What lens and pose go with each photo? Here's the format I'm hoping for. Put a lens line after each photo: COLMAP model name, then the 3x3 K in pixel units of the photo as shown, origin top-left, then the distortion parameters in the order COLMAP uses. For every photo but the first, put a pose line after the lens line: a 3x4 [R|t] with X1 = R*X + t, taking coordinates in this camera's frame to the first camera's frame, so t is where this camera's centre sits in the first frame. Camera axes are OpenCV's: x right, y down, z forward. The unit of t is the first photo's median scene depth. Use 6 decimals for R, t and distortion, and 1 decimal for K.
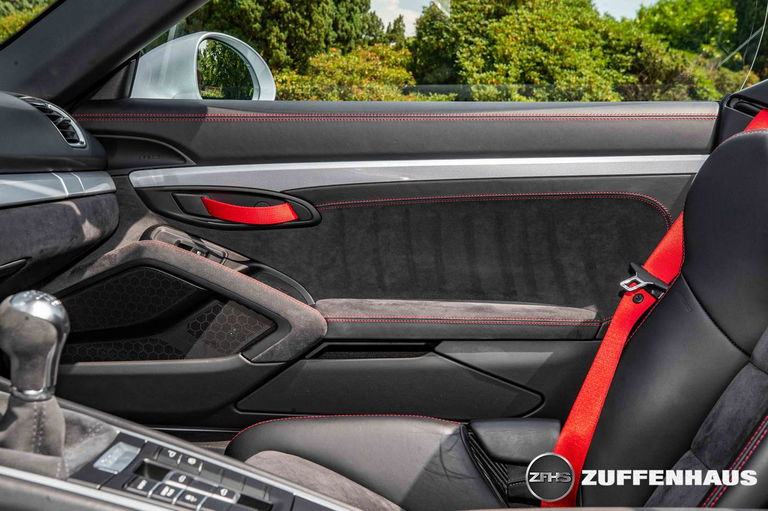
lens RADIAL K [[802.2, 0, 384.0], [0, 802.2, 255.5], [0, 0, 1]] dist [0.012369, 0.009472]
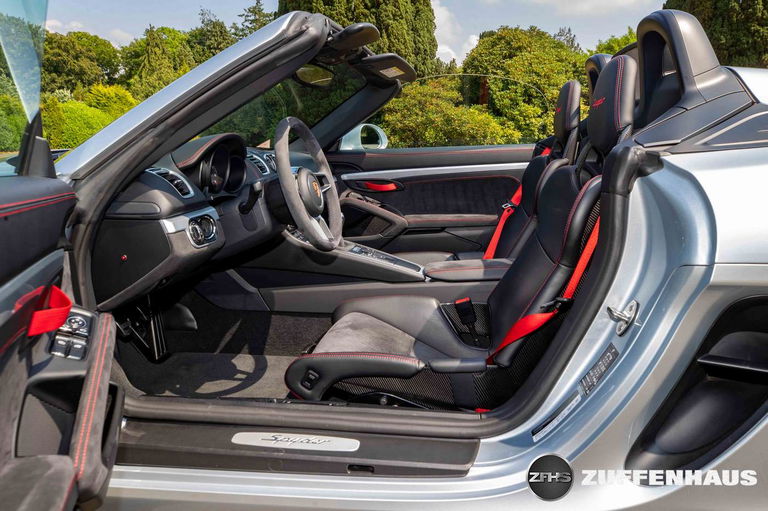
lens RADIAL K [[466.8, 0, 383.9], [0, 466.8, 238.3], [0, 0, 1]] dist [0.001120, 0.000210]
pose [[0.989755, -0.024066, -0.140730, 0.070092], [0.035252, 0.996365, 0.077547, 0.002576], [0.138353, -0.081713, 0.987006, -0.613574]]
